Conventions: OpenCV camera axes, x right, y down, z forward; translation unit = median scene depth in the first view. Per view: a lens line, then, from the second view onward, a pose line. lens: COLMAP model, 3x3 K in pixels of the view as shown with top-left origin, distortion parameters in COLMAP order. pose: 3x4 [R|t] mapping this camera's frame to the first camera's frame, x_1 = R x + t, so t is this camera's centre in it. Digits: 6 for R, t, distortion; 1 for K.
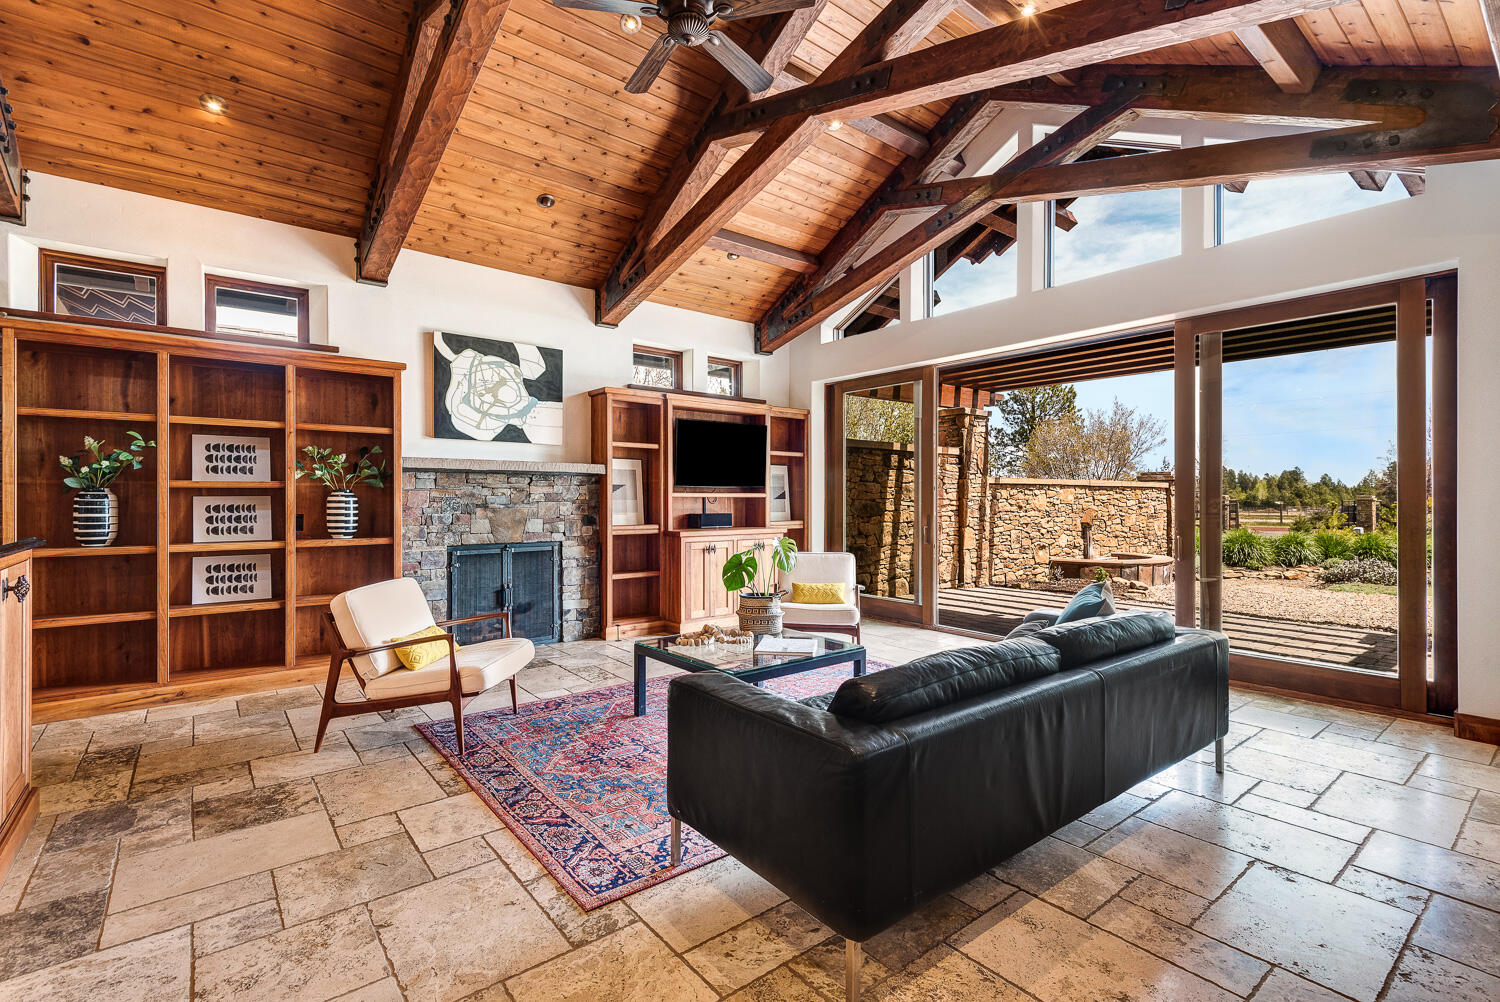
lens RADIAL K [[683.3, 0, 749.2], [0, 683.3, 493.5], [0, 0, 1]] dist [0.008745, -0.002286]
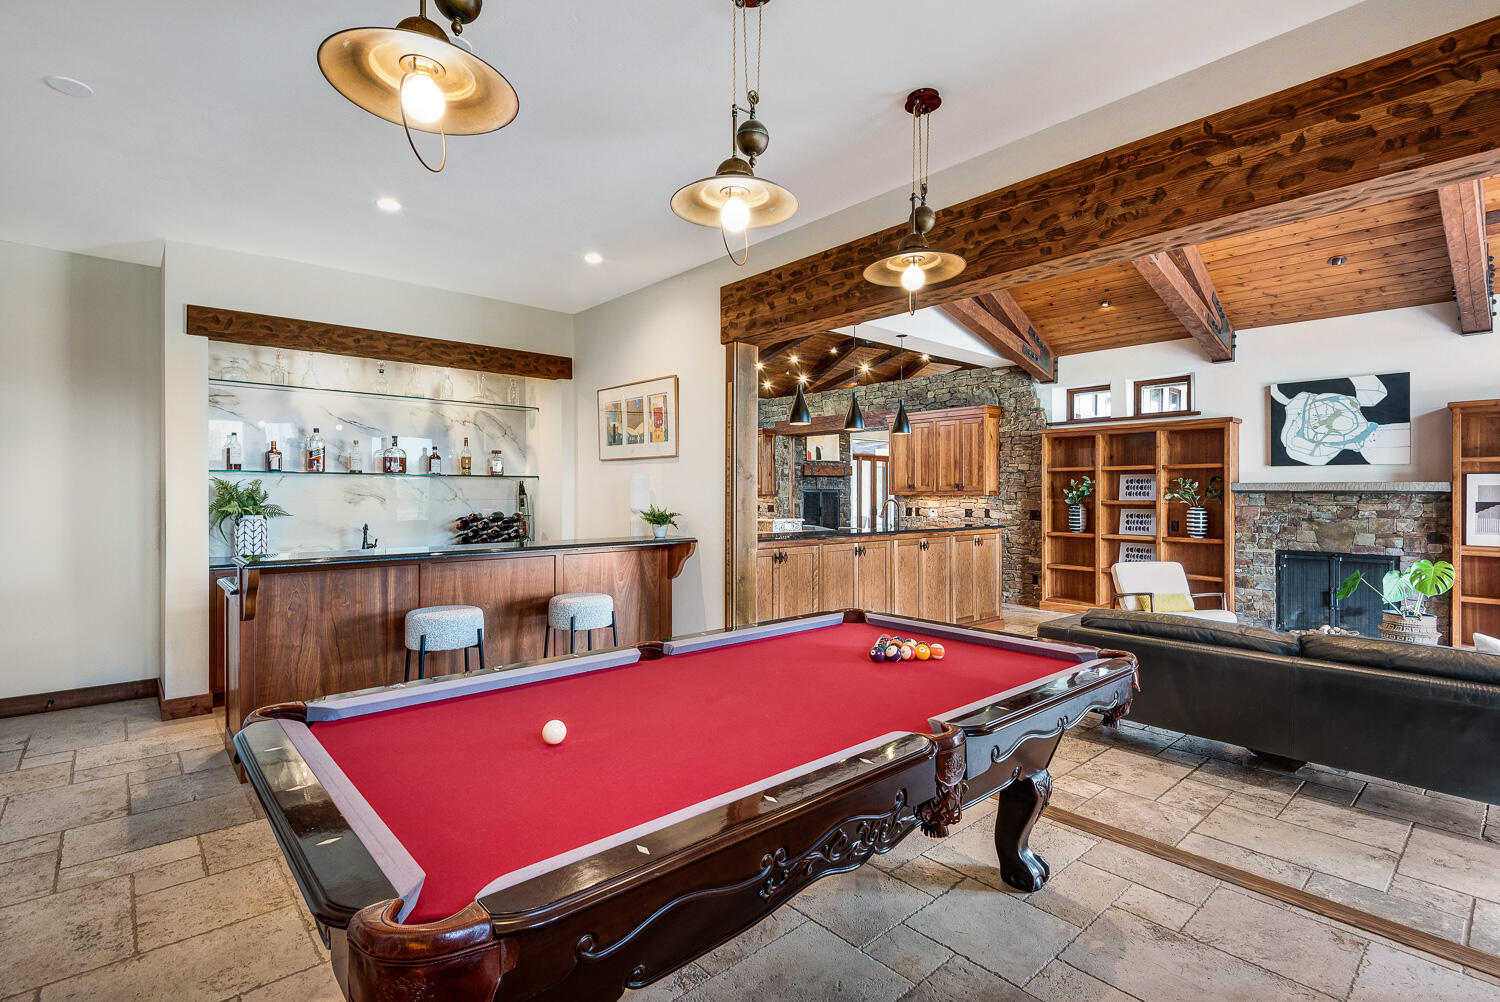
lens RADIAL K [[683.3, 0, 748.7], [0, 683.3, 497.9], [0, 0, 1]] dist [0.008745, -0.002286]
pose [[0.043469, 0.003036, -0.999050, 0.796292], [0.000415, 0.999995, 0.003057, -0.025215], [0.999055, -0.000547, 0.043468, -0.050593]]
